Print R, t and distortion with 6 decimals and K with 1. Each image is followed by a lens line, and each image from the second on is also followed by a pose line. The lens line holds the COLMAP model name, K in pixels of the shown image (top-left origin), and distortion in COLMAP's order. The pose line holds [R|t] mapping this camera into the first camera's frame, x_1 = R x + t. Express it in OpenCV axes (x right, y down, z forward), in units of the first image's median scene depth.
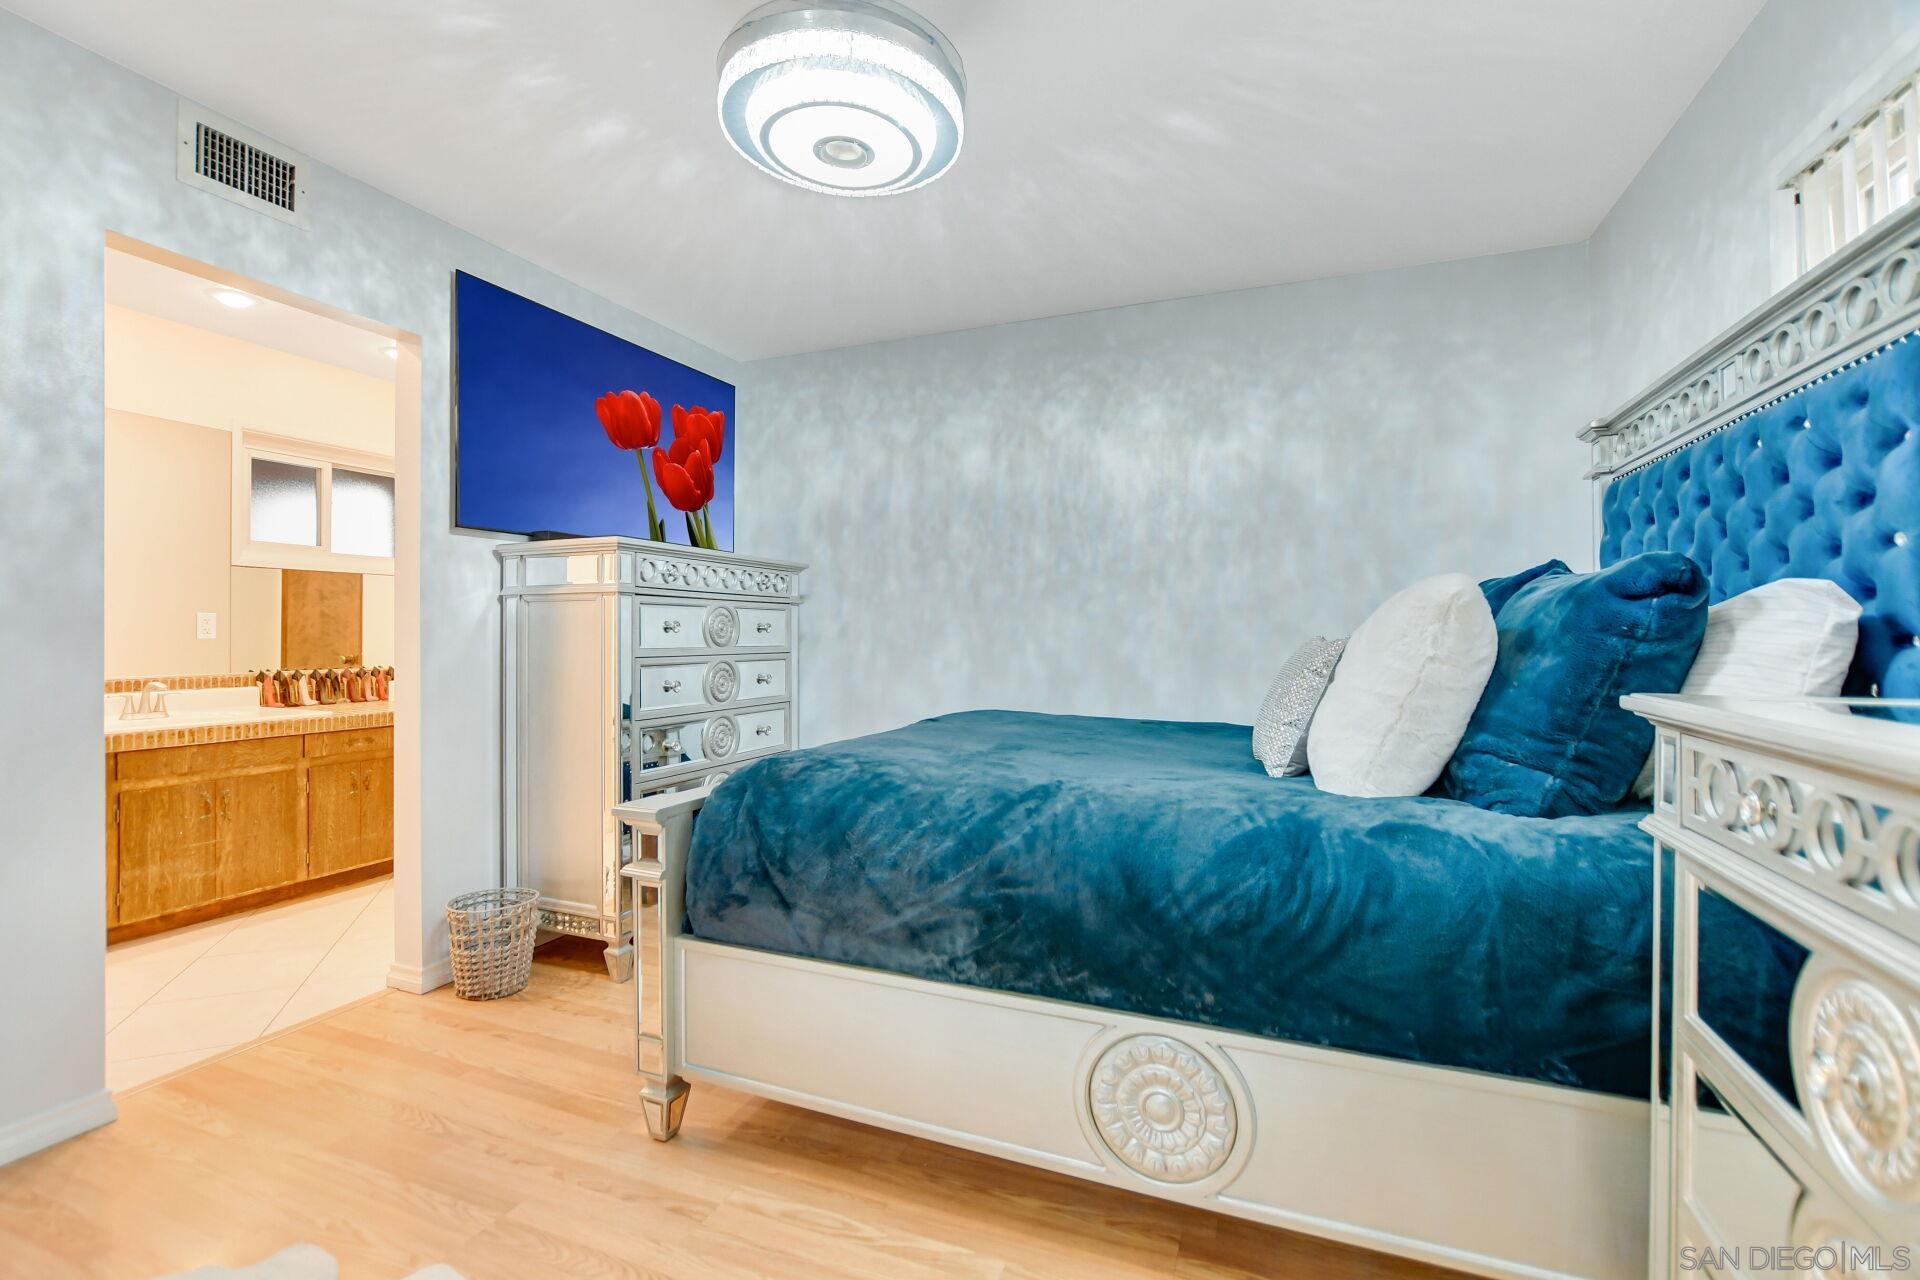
lens RADIAL K [[855.7, 0, 954.9], [0, 855.7, 637.9], [0, 0, 1]] dist [-0.019348, 0.000766]
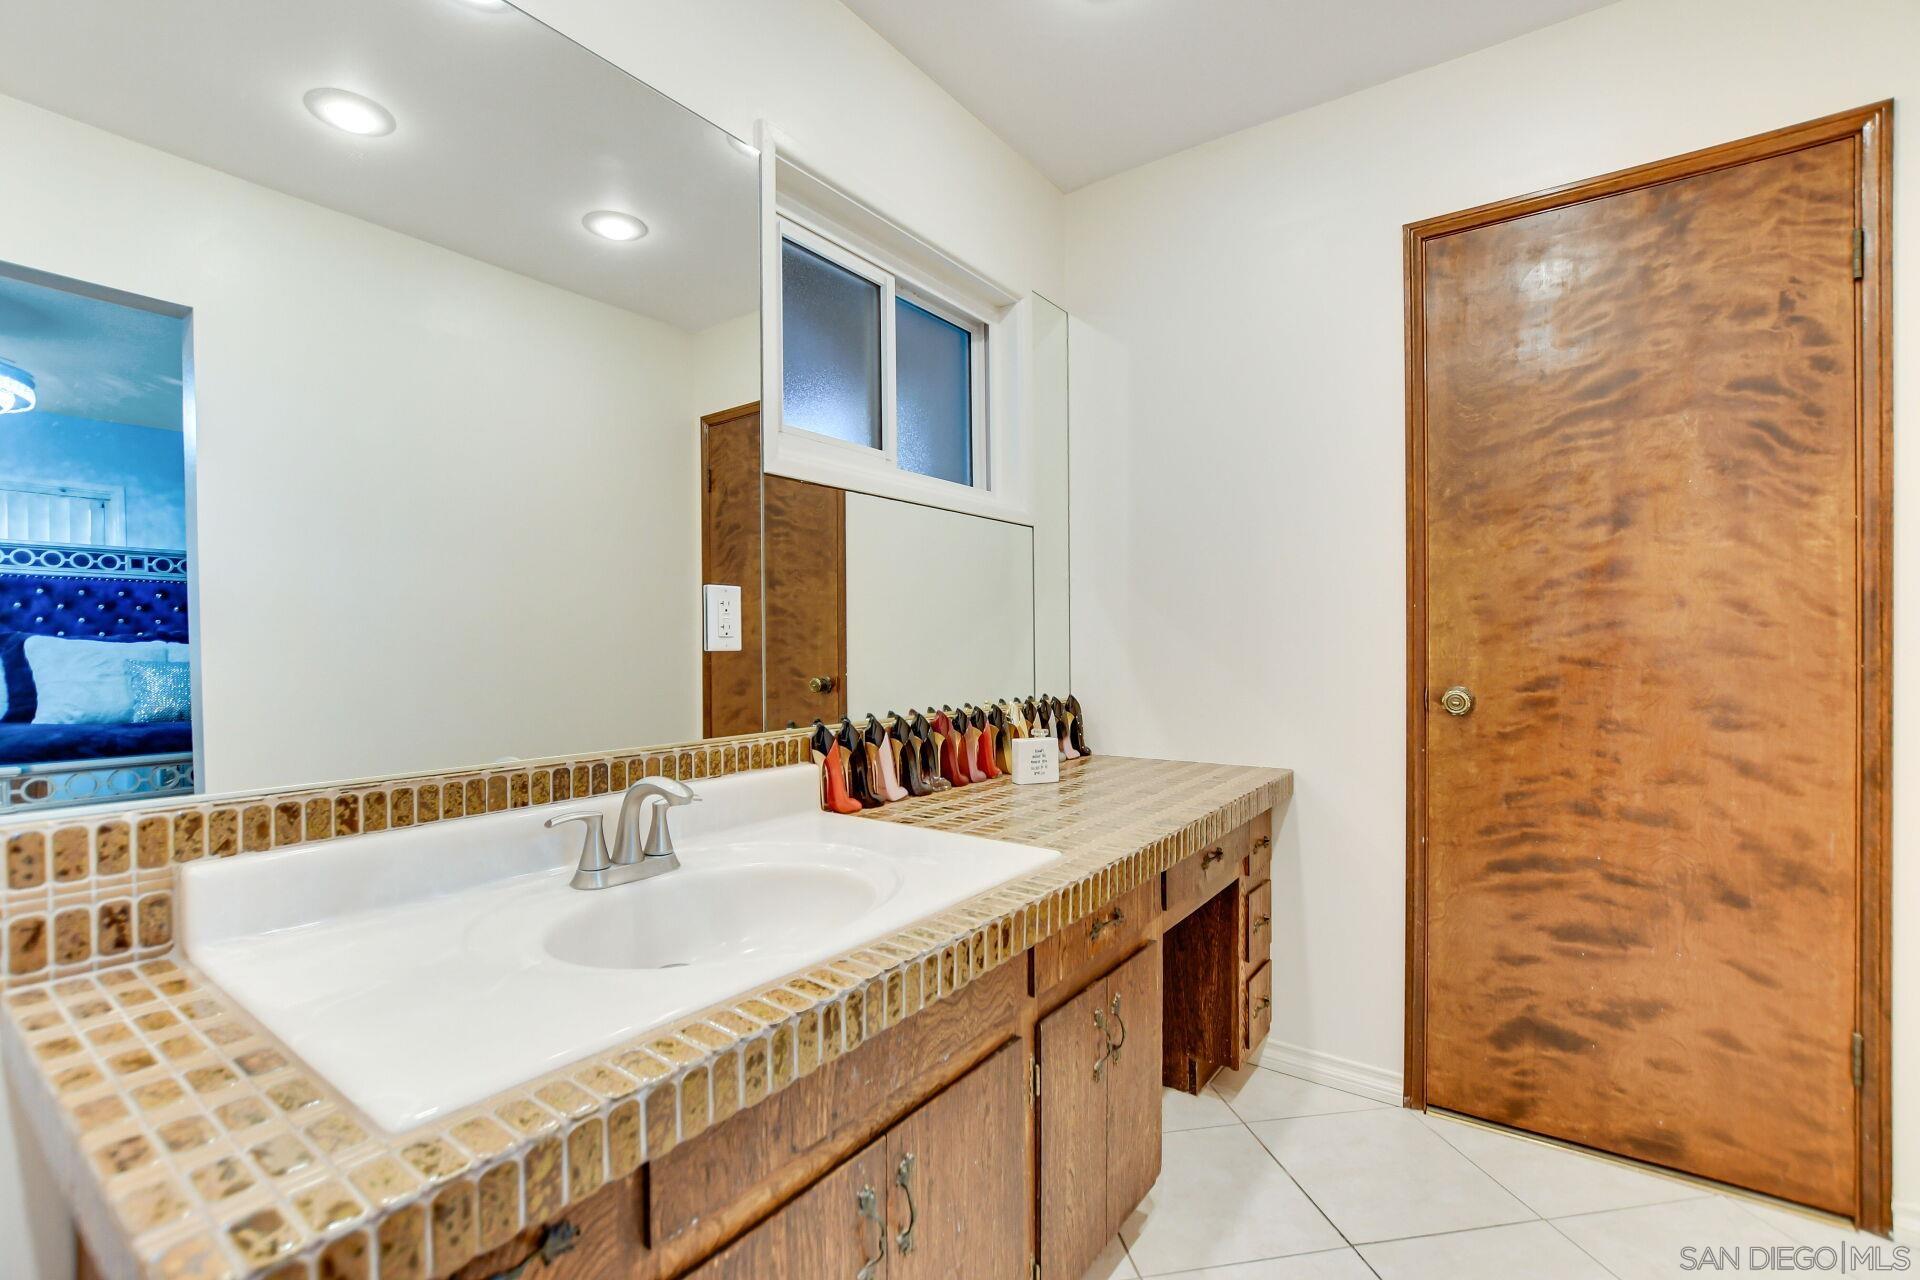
lens RADIAL K [[841.0, 0, 956.7], [0, 841.0, 645.6], [0, 0, 1]] dist [-0.020812, 0.000699]
pose [[0.972097, -0.007428, -0.234460, -0.657973], [0.006877, 0.999971, -0.003166, 0.001258], [0.234476, 0.001465, 0.972121, 0.609524]]
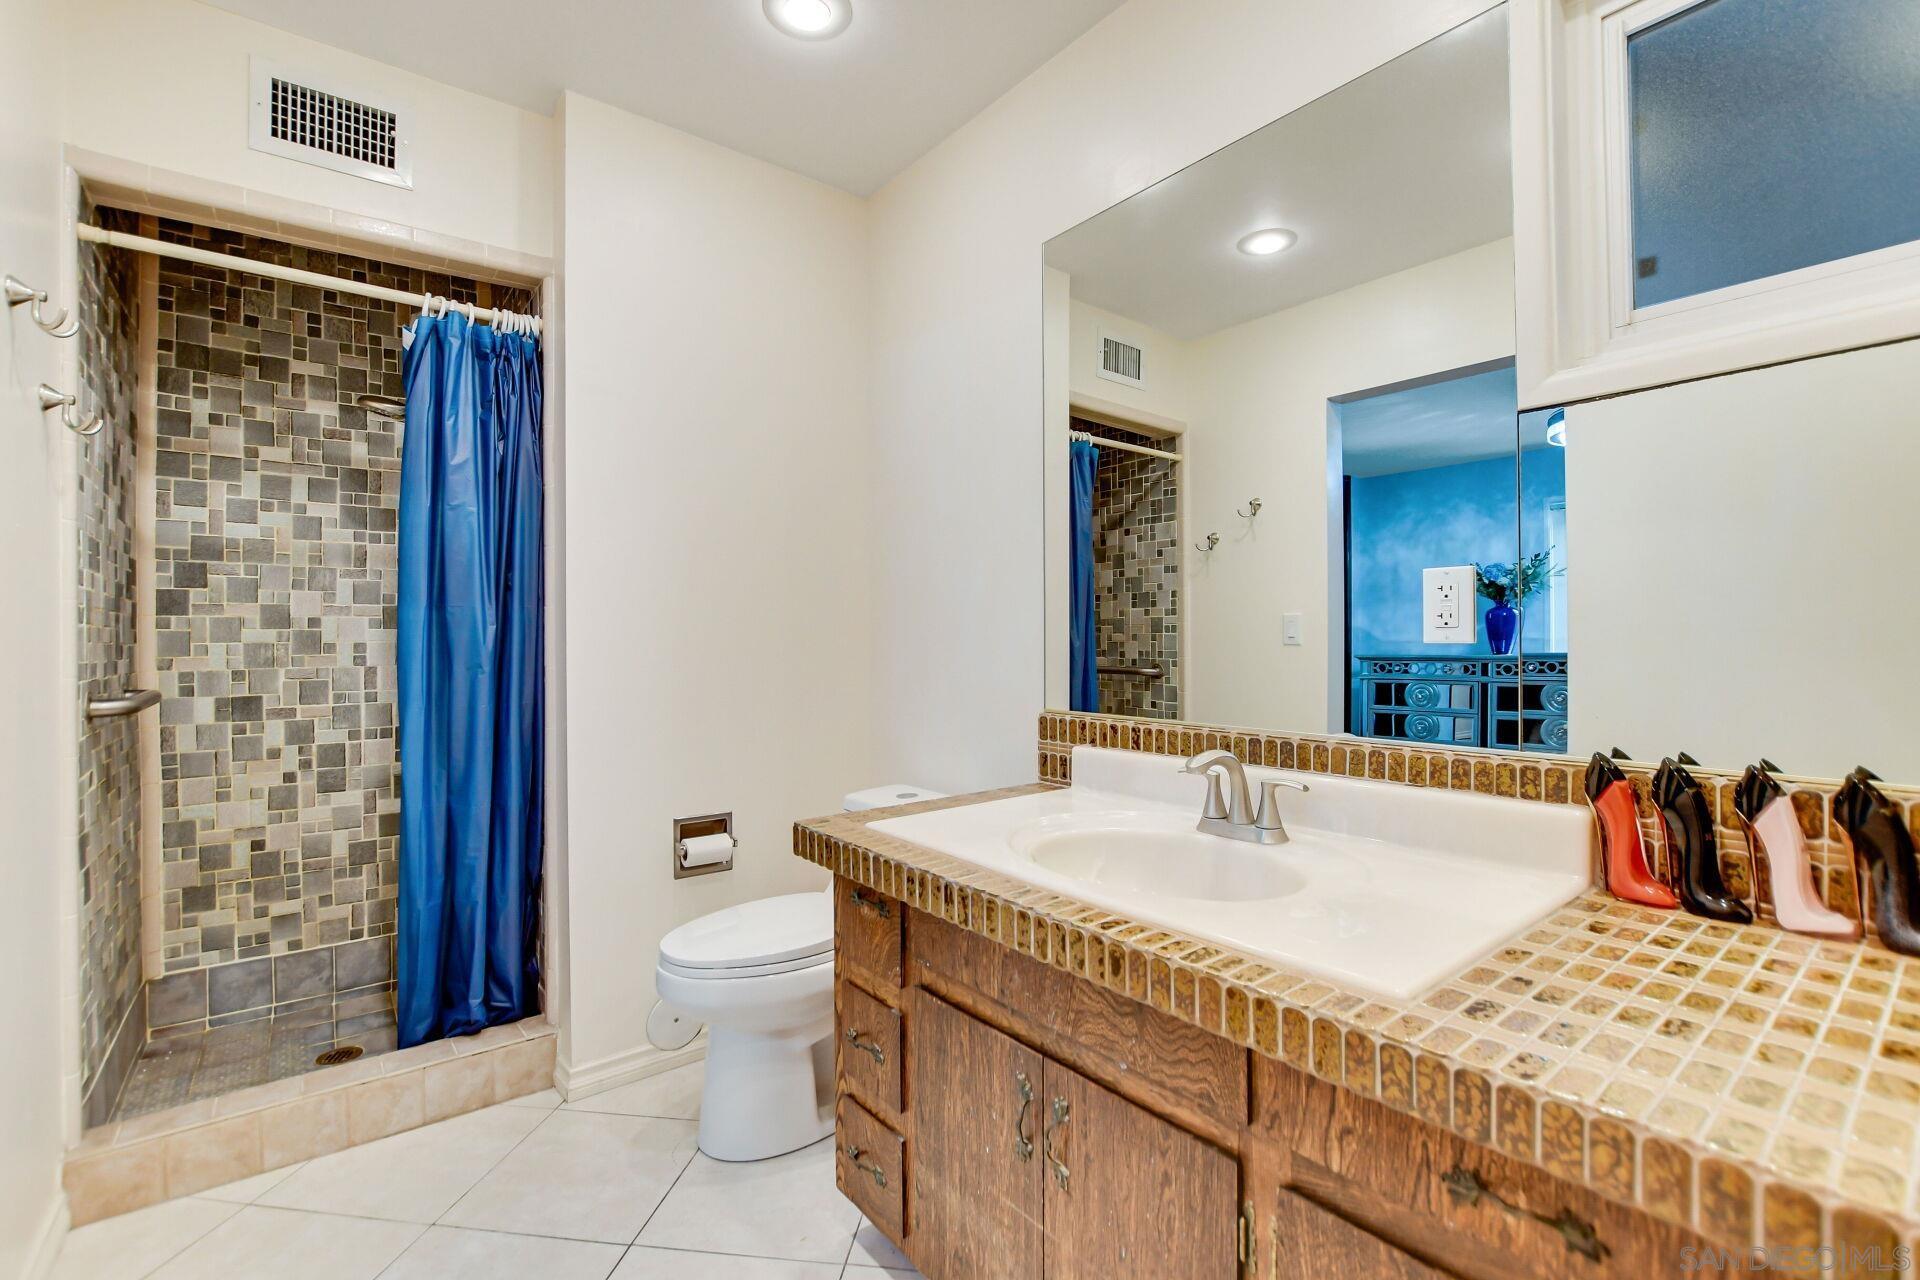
lens RADIAL K [[855.7, 0, 954.9], [0, 855.7, 637.9], [0, 0, 1]] dist [-0.019348, 0.000766]
pose [[-0.494437, 0.000400, -0.869213, -0.469524], [0.001501, 0.999999, -0.000393, -0.000524], [0.869212, -0.001500, -0.494437, 0.955555]]
